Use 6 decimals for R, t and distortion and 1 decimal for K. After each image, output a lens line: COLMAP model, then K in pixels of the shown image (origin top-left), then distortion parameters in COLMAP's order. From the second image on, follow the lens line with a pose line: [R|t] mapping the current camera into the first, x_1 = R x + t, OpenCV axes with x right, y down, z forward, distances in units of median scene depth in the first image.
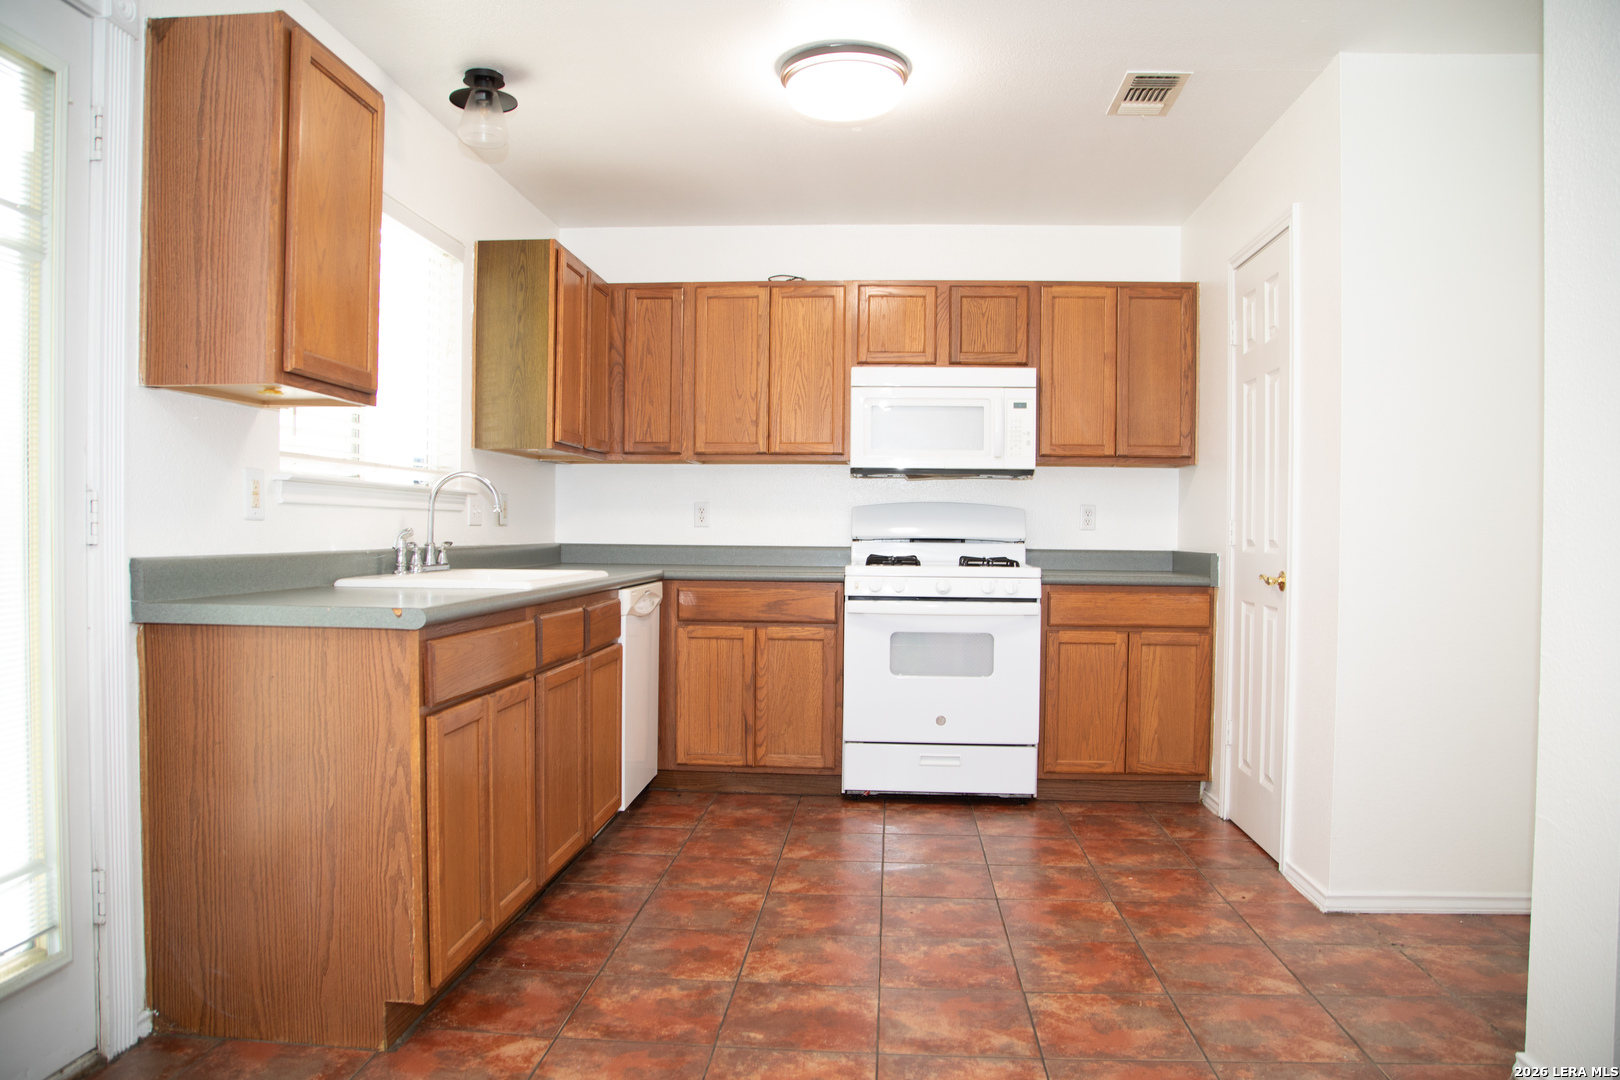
lens RADIAL K [[1182.0, 0, 886.5], [0, 1182.0, 567.1], [0, 0, 1]] dist [-0.122752, 0.053040]
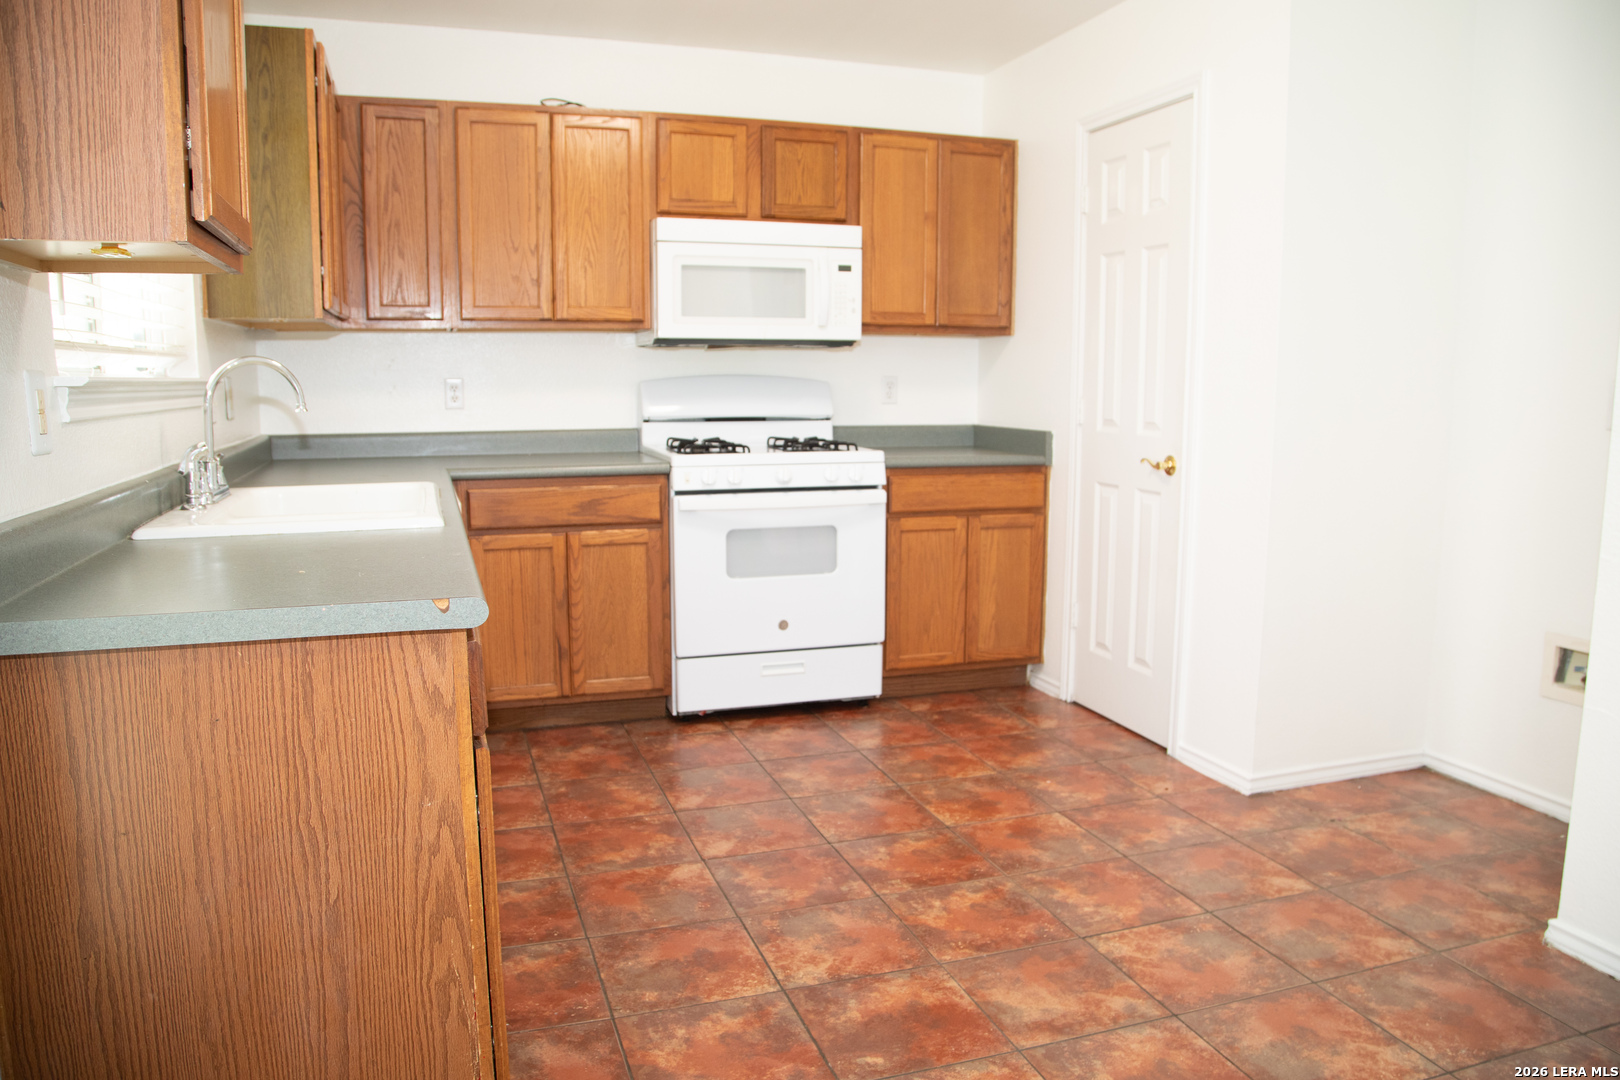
lens RADIAL K [[1182.0, 0, 886.5], [0, 1182.0, 567.1], [0, 0, 1]] dist [-0.122752, 0.053040]
pose [[0.920150, -0.066872, 0.385814, -0.233039], [0.015028, 0.990614, 0.135859, -0.035650], [-0.391278, -0.119212, 0.912518, 0.159565]]
